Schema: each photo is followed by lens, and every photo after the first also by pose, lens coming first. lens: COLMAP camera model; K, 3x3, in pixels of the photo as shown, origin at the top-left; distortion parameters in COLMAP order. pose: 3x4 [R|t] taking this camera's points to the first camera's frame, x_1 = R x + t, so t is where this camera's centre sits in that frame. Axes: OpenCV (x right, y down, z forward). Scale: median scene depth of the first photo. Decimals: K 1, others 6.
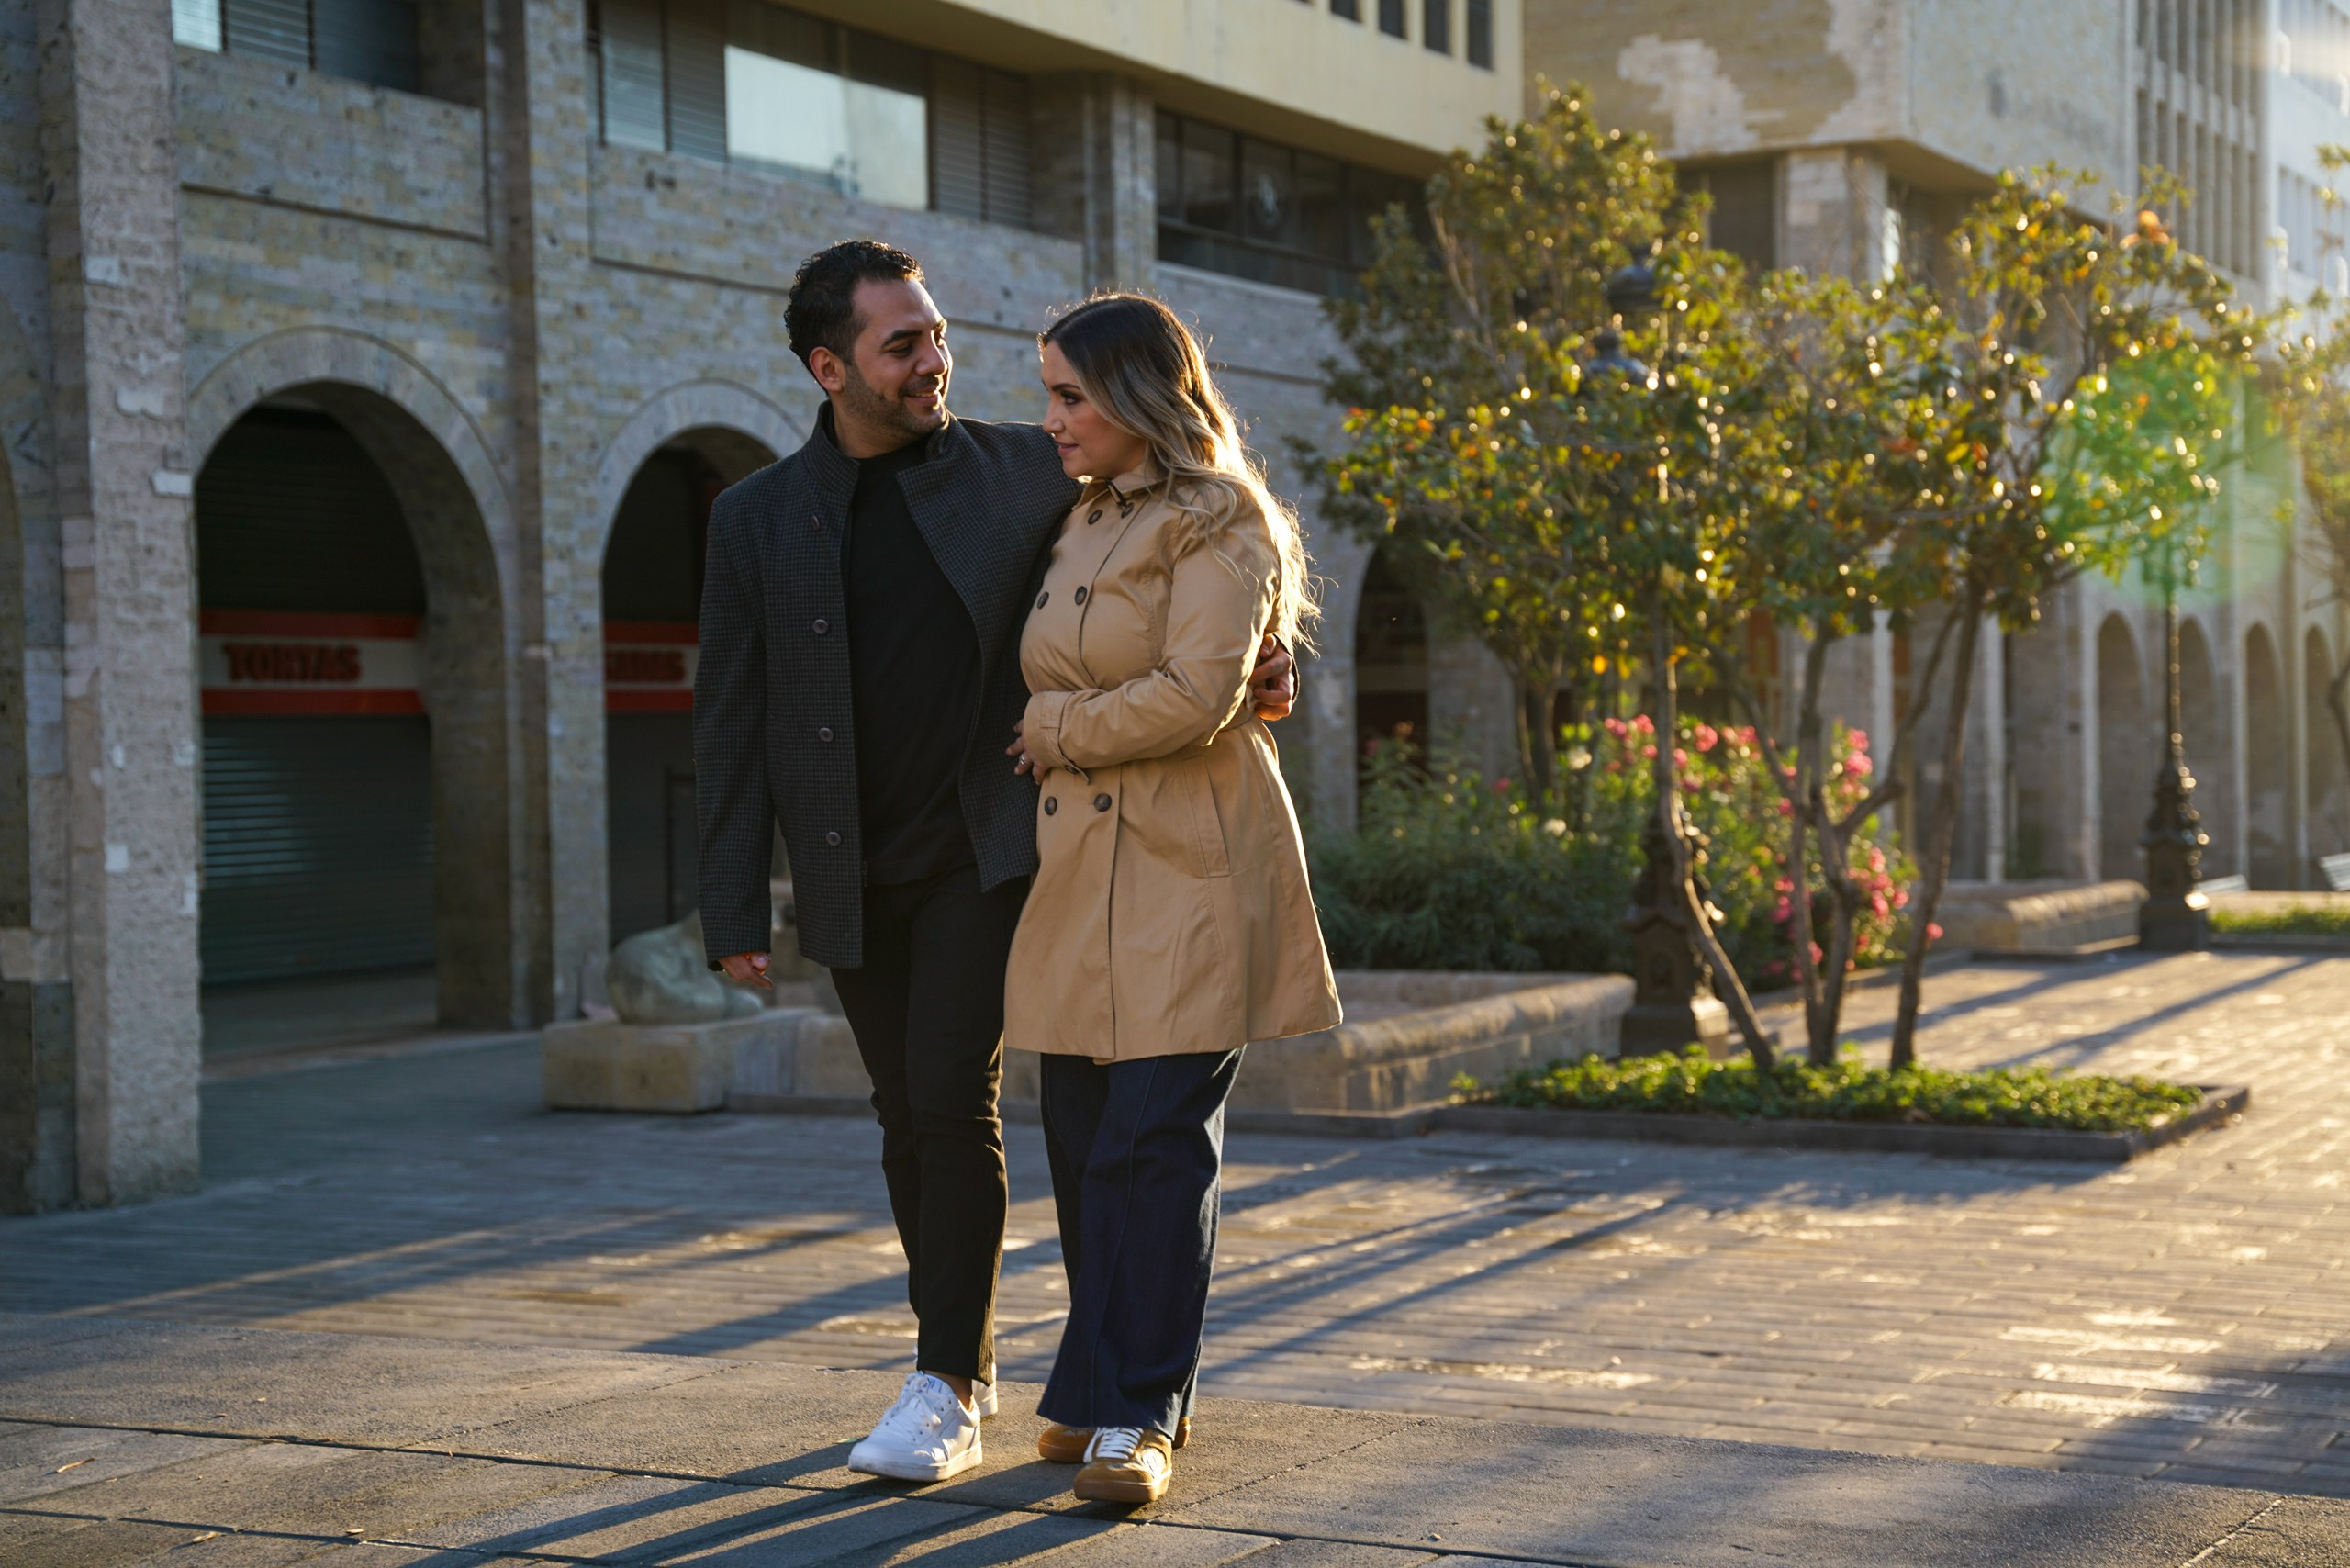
lens RADIAL K [[3639.0, 0, 1175.0], [0, 3639.0, 784.0], [0, 0, 1]] dist [0.080994, 0.678788]
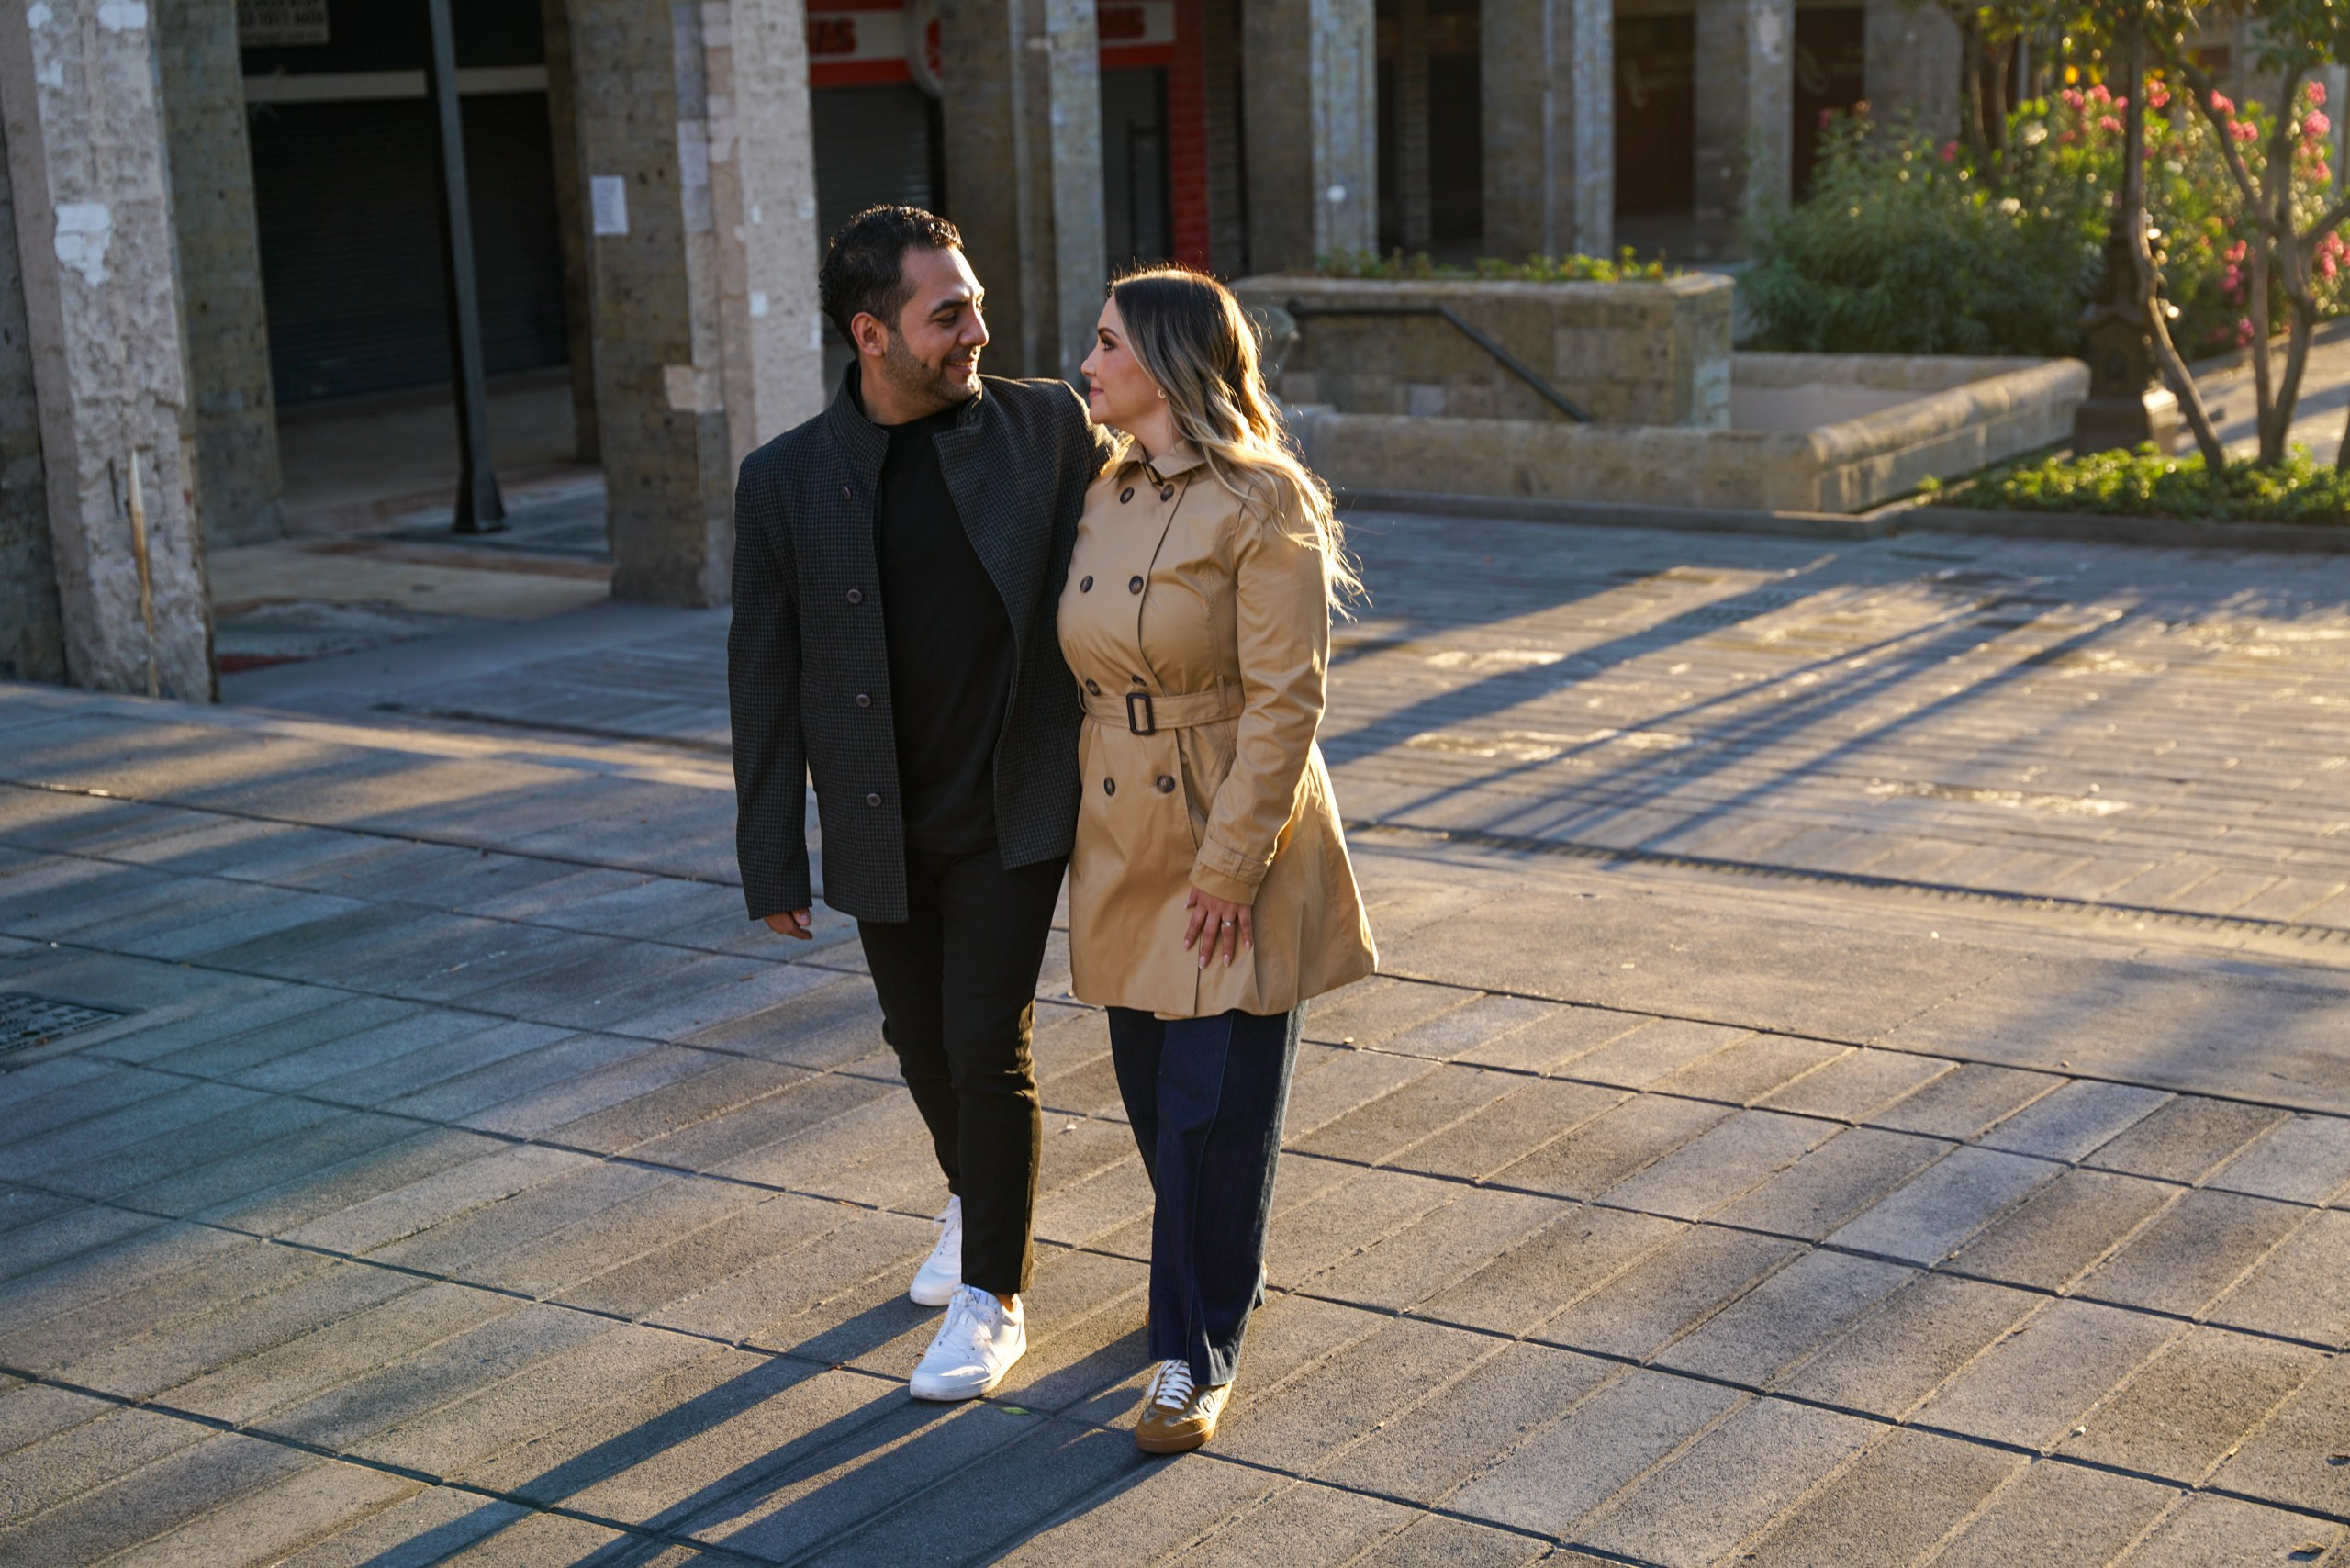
lens RADIAL K [[3653.2, 0, 1175.0], [0, 3653.2, 784.0], [0, 0, 1]] dist [0.151845, 0.278090]
pose [[0.995004, 0.009021, -0.099431, -0.041174], [0.011127, 0.979687, 0.200224, -0.062167], [0.099218, -0.200330, 0.974692, -0.144094]]
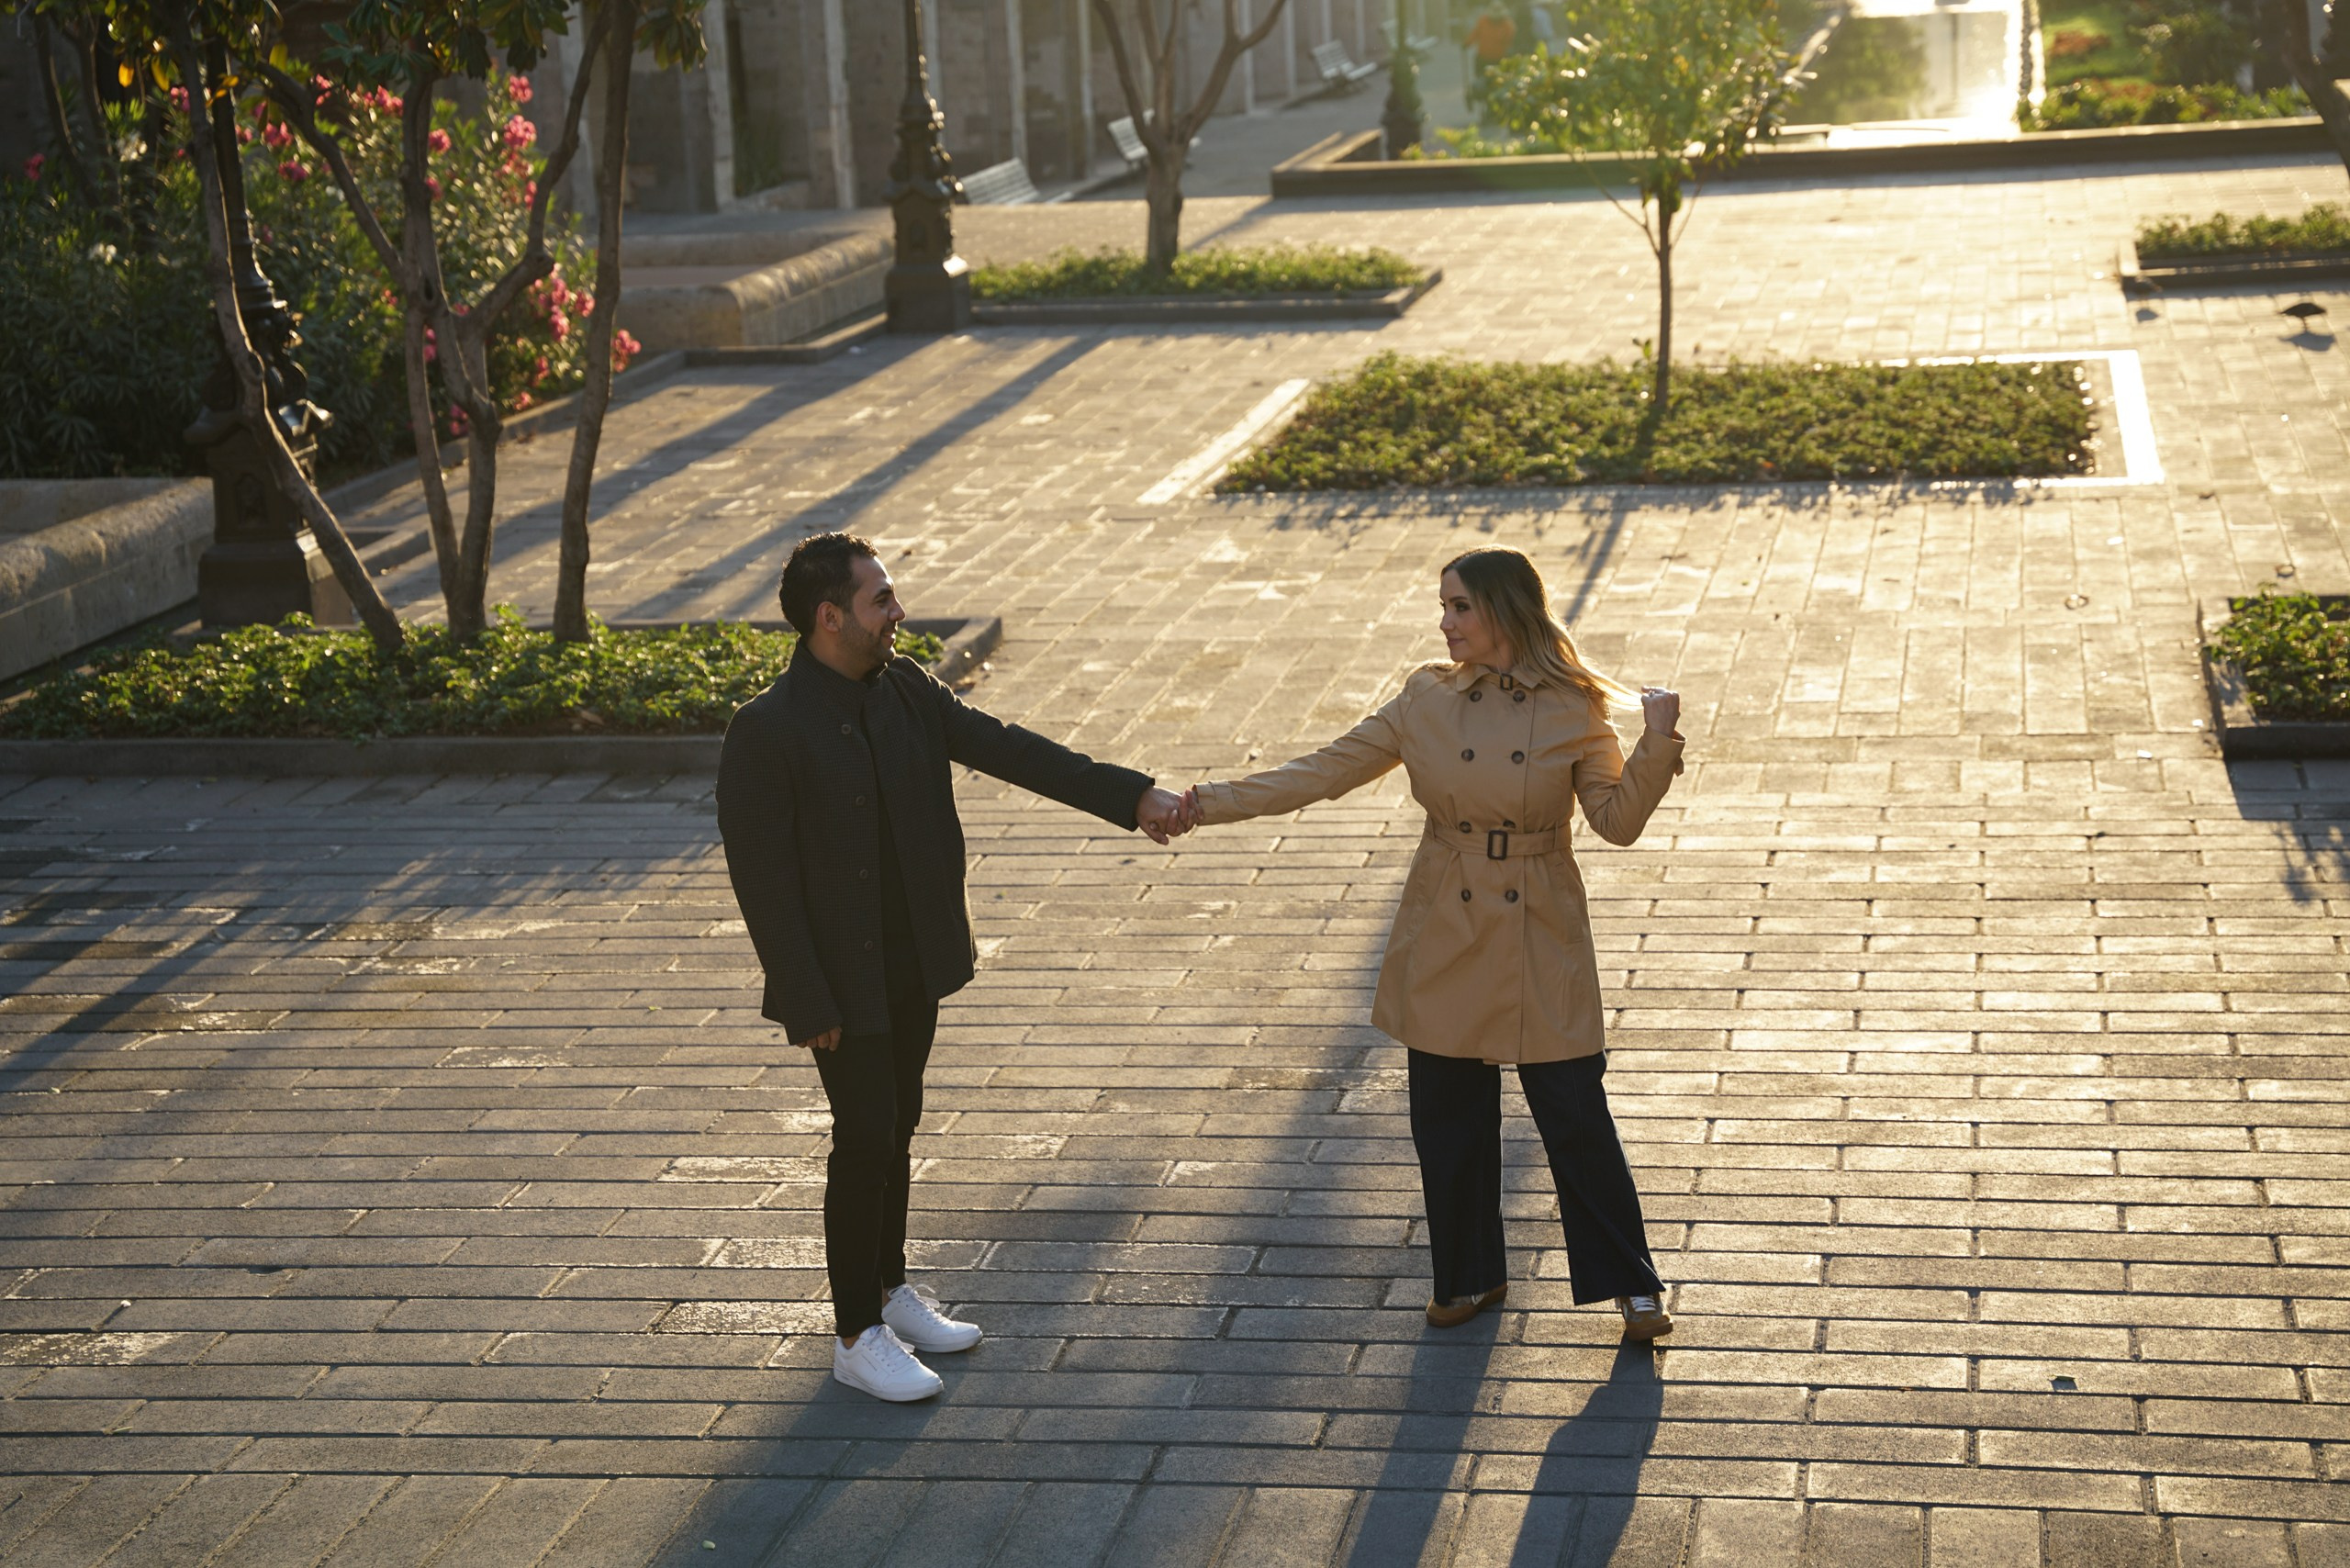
lens RADIAL K [[4454.8, 0, 1175.0], [0, 4454.8, 784.0], [0, 0, 1]] dist [0.233234, 0.773100]
pose [[0.950933, -0.085112, 0.297461, 0.043032], [0.029940, 0.982221, 0.185327, -0.069740], [-0.307946, -0.167328, 0.936574, 0.090717]]
